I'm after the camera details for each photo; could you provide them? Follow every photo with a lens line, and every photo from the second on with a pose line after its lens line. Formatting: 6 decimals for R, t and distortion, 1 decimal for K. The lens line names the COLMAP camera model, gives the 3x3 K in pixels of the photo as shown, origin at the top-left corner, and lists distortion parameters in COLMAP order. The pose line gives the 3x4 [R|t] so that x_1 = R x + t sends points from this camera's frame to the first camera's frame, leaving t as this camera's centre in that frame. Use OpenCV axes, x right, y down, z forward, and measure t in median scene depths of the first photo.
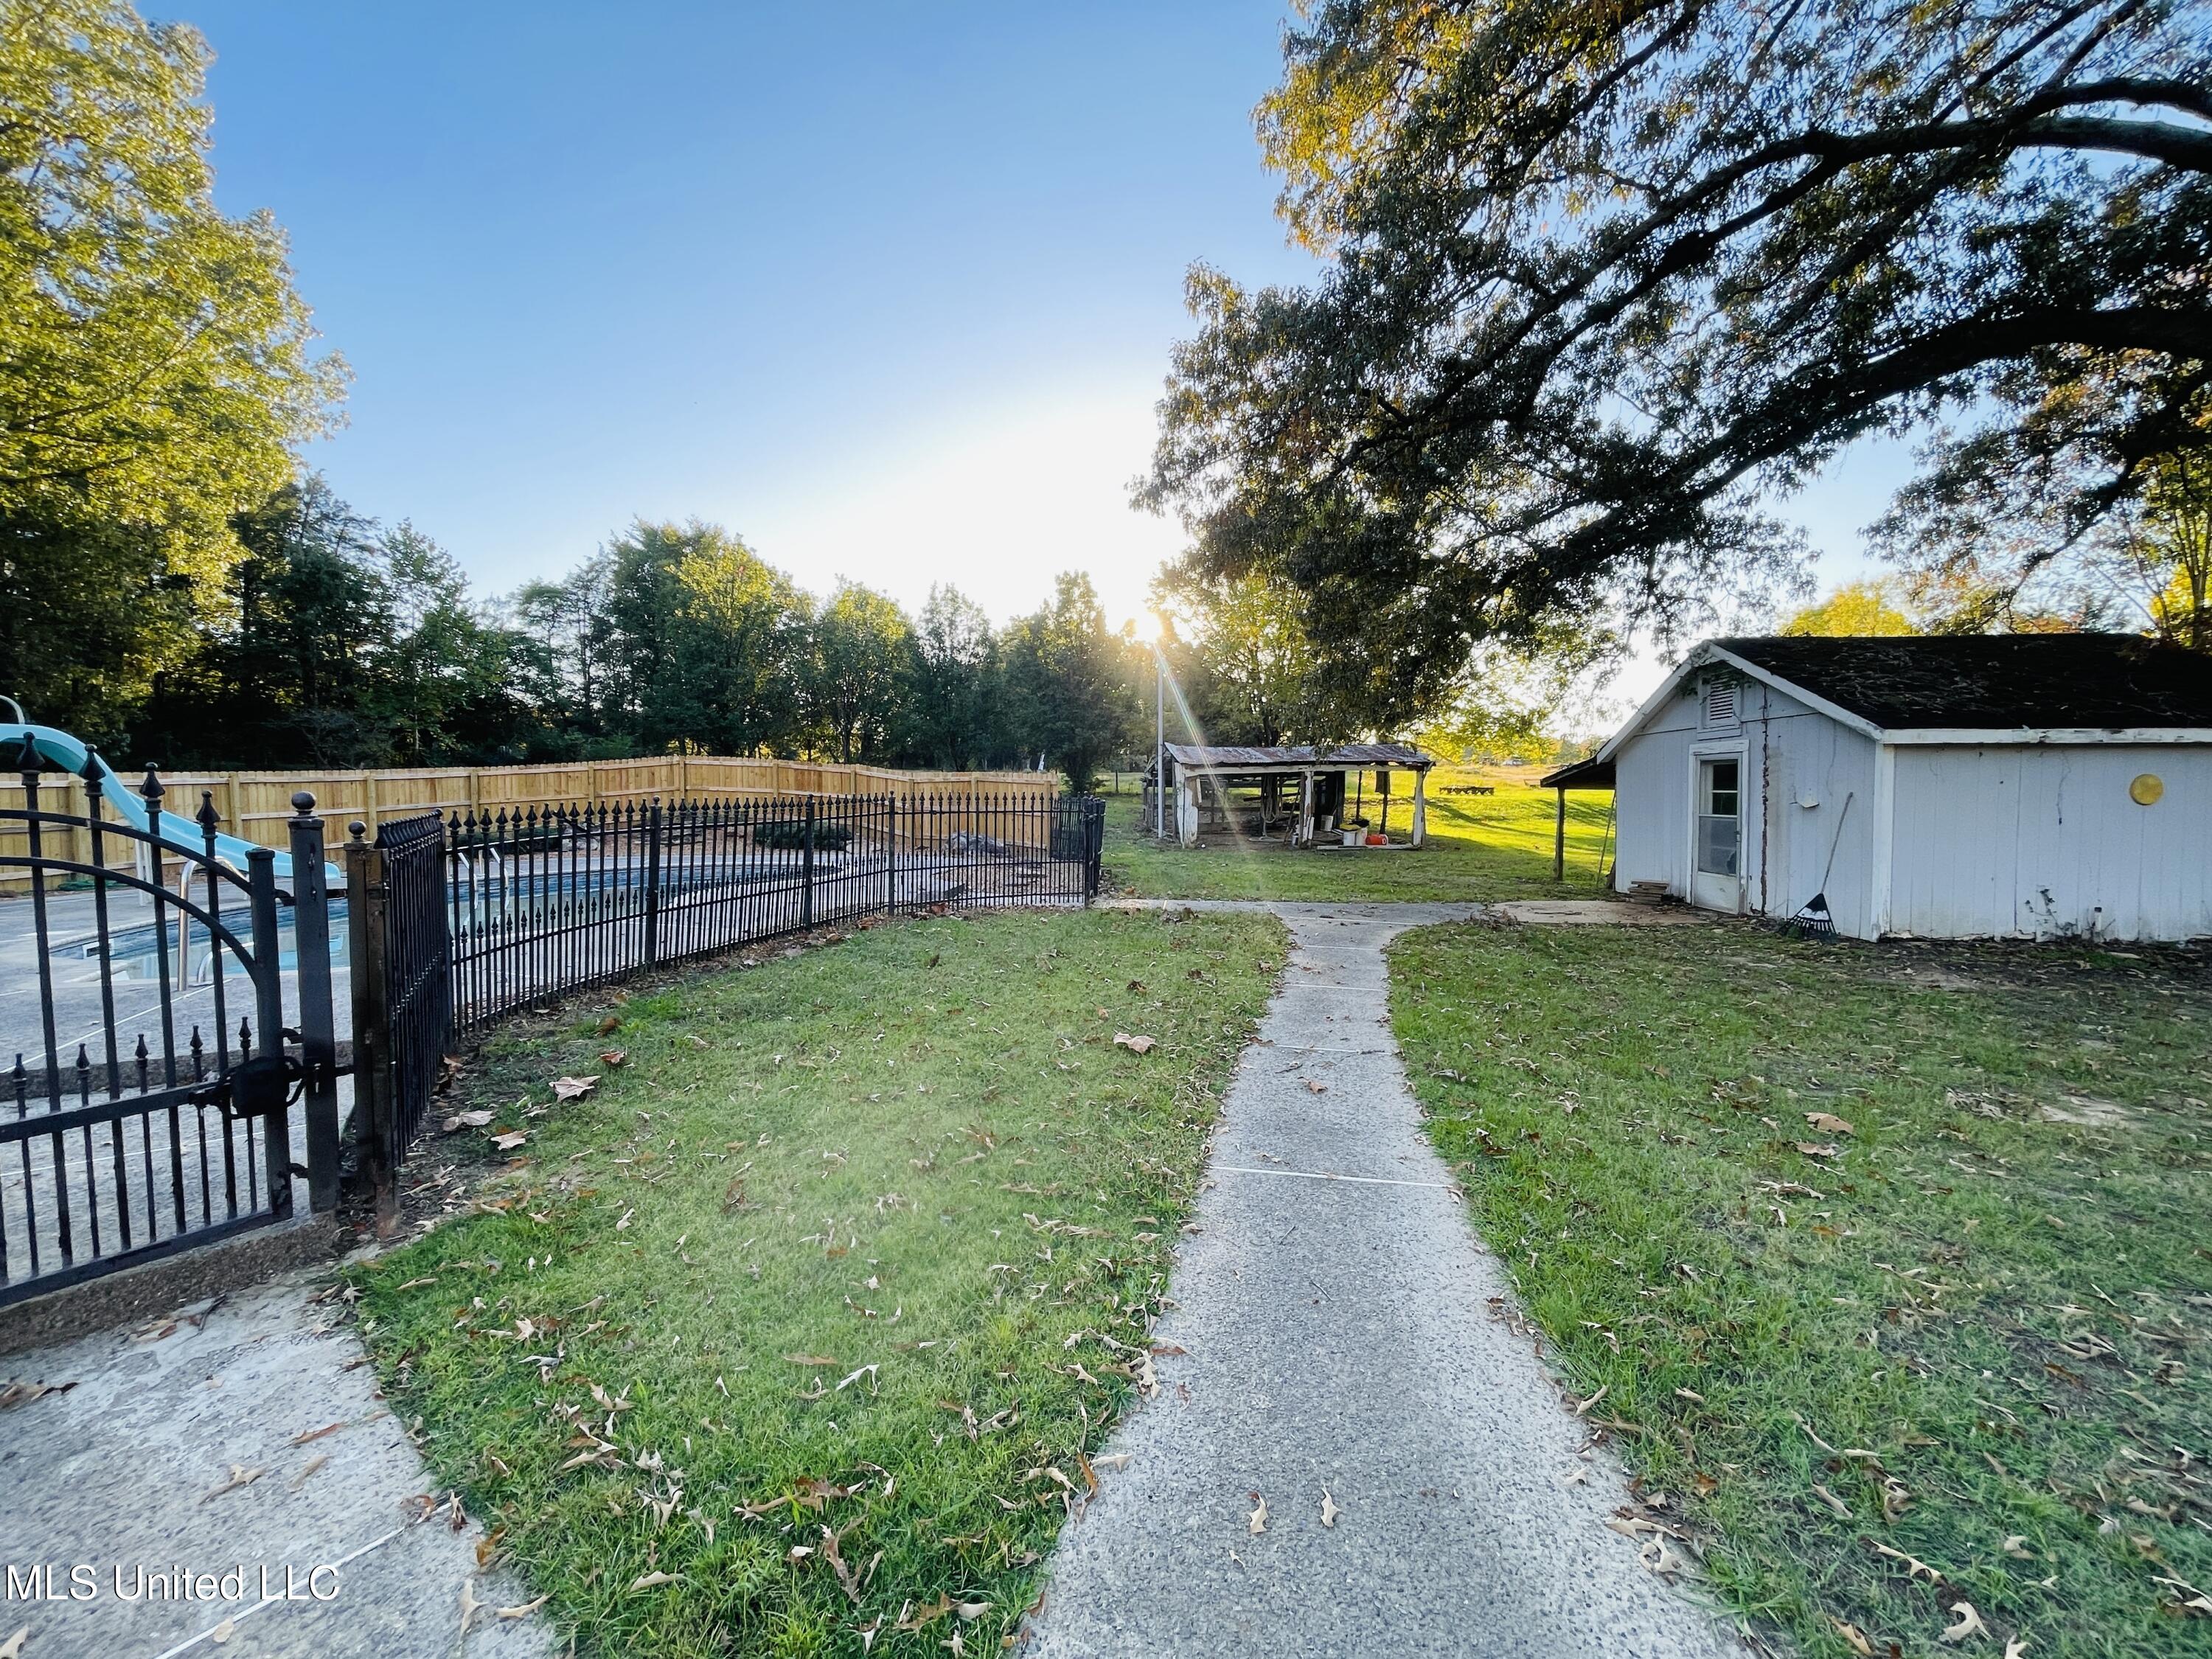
lens RADIAL K [[893.9, 0, 1110.4], [0, 893.9, 831.7], [0, 0, 1]] dist [0.000563, 0.000670]
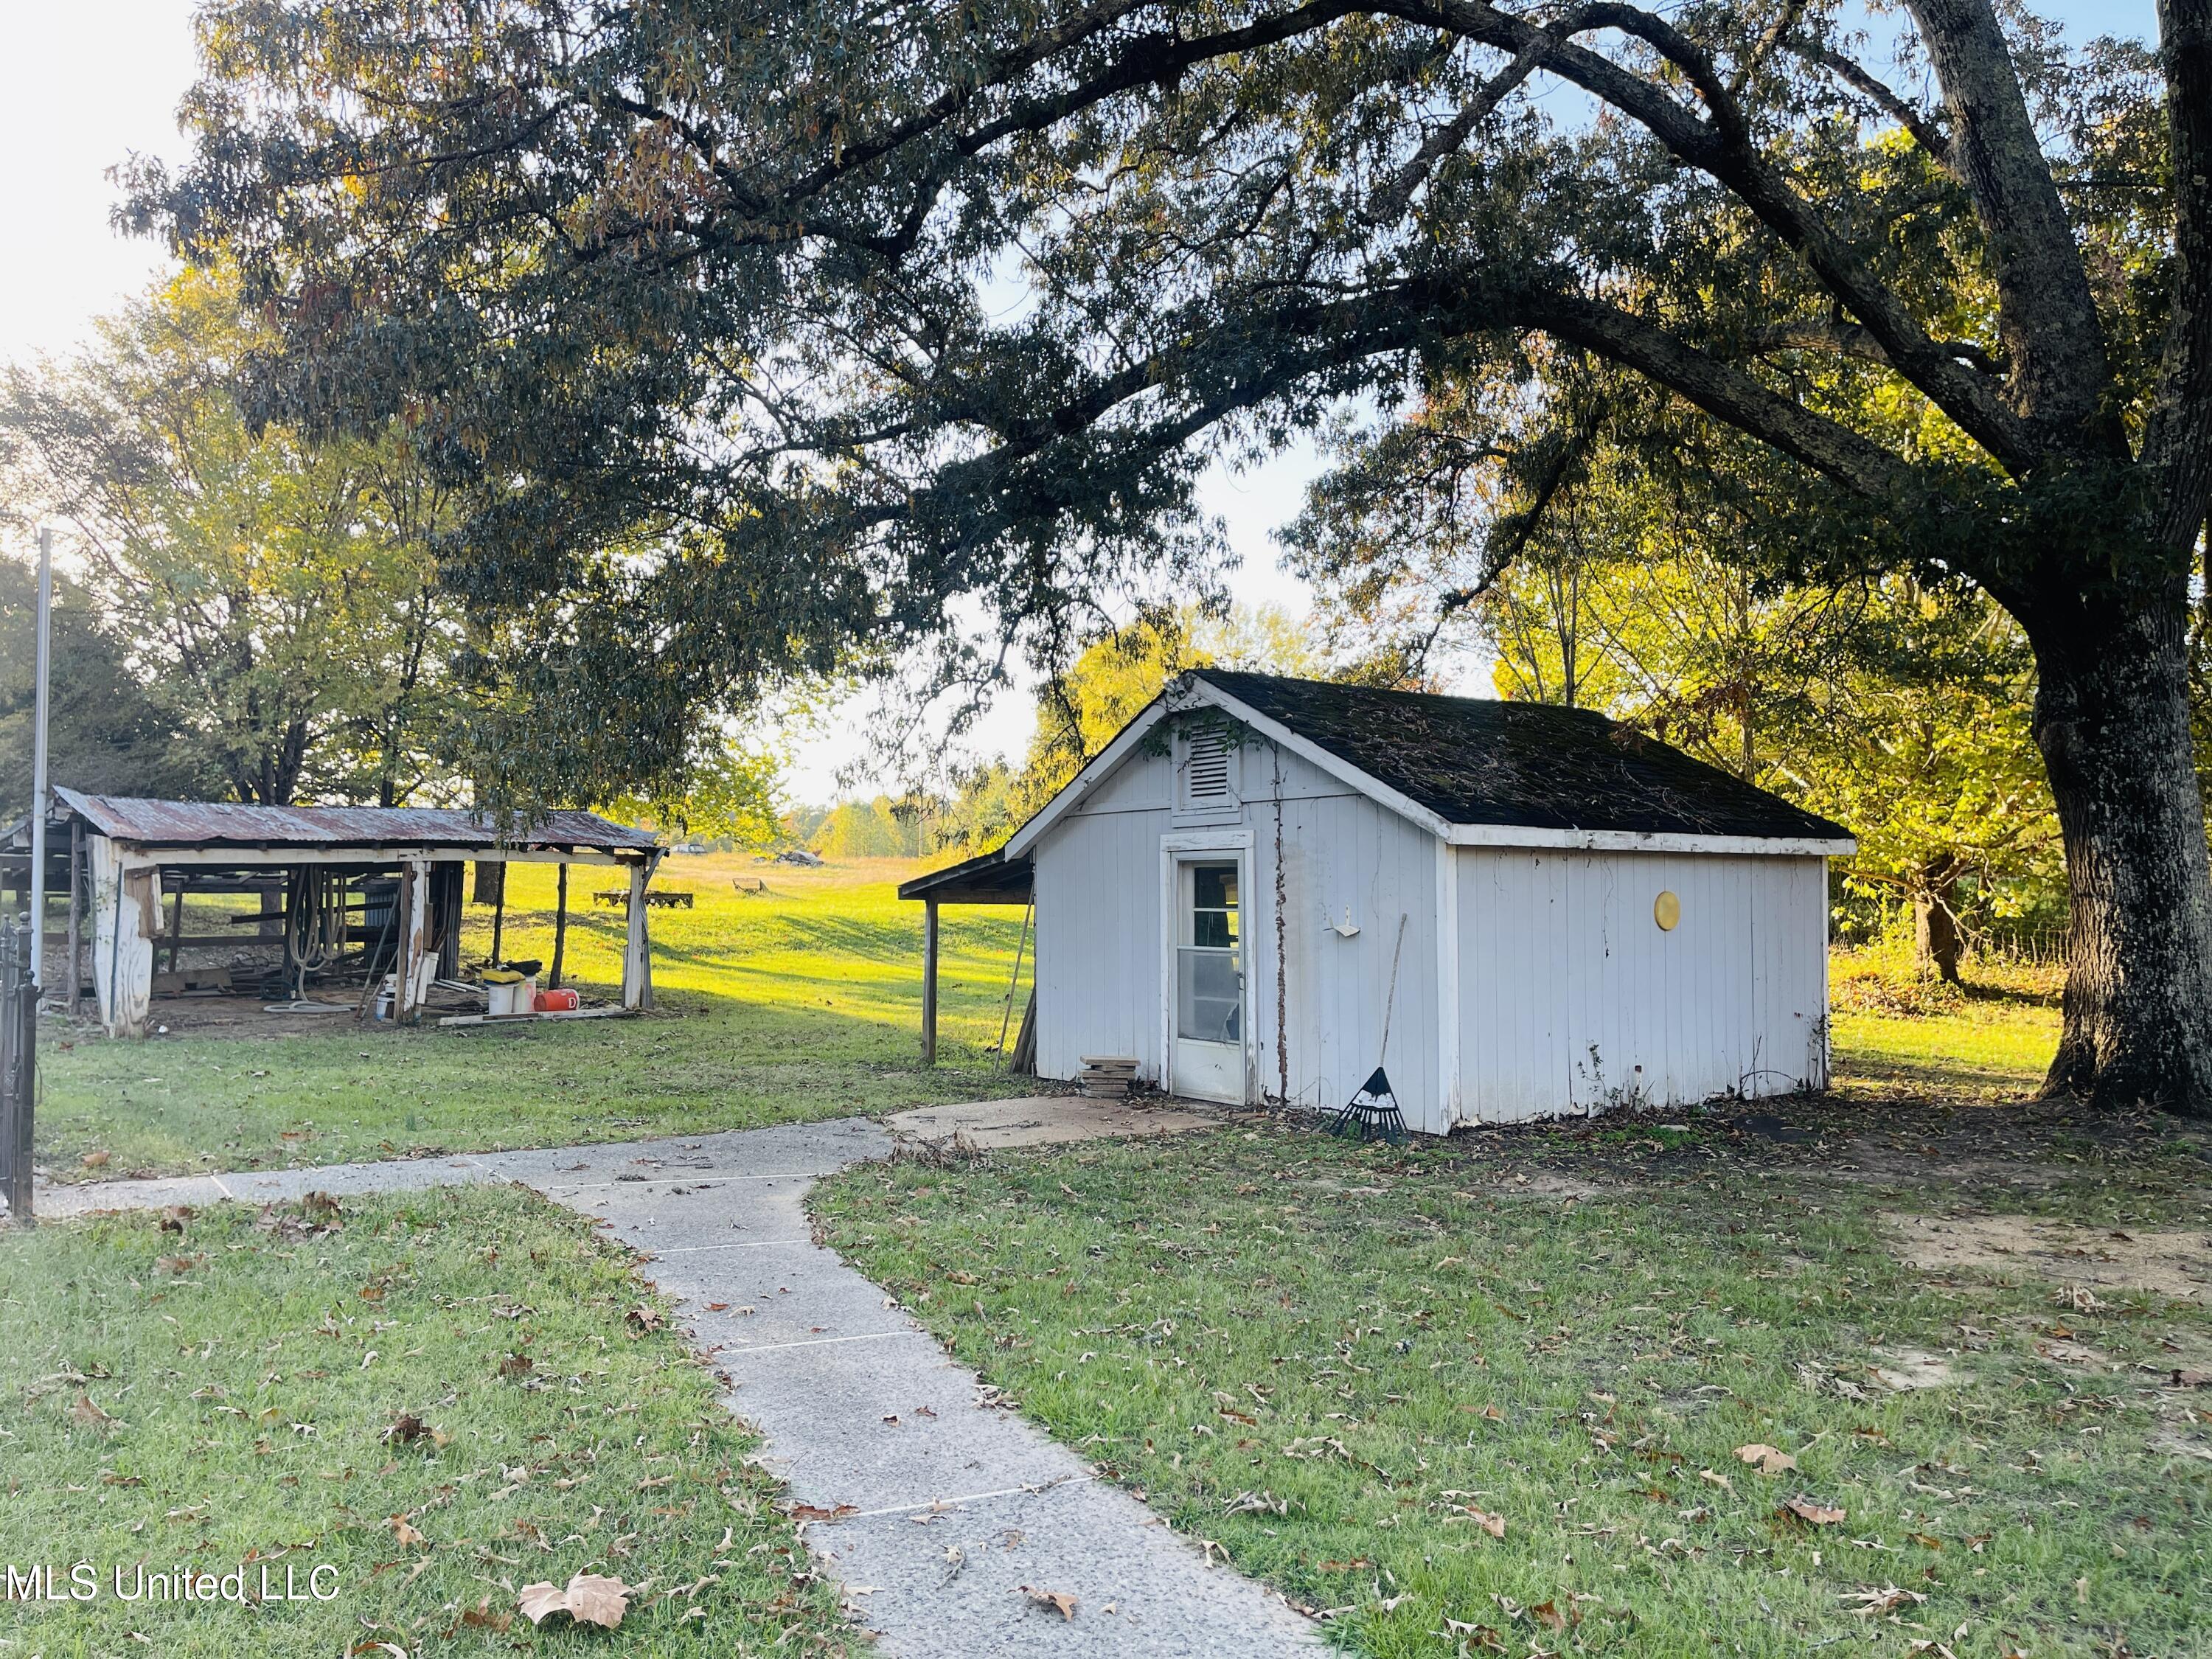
lens RADIAL K [[1674.5, 0, 1102.1], [0, 1674.5, 823.4], [0, 0, 1]] dist [0.045921, -0.023981]
pose [[0.773347, 0.032508, 0.633149, -0.127365], [0.023716, 0.996502, -0.080131, -0.013330], [-0.633540, 0.076984, 0.769871, 0.137524]]
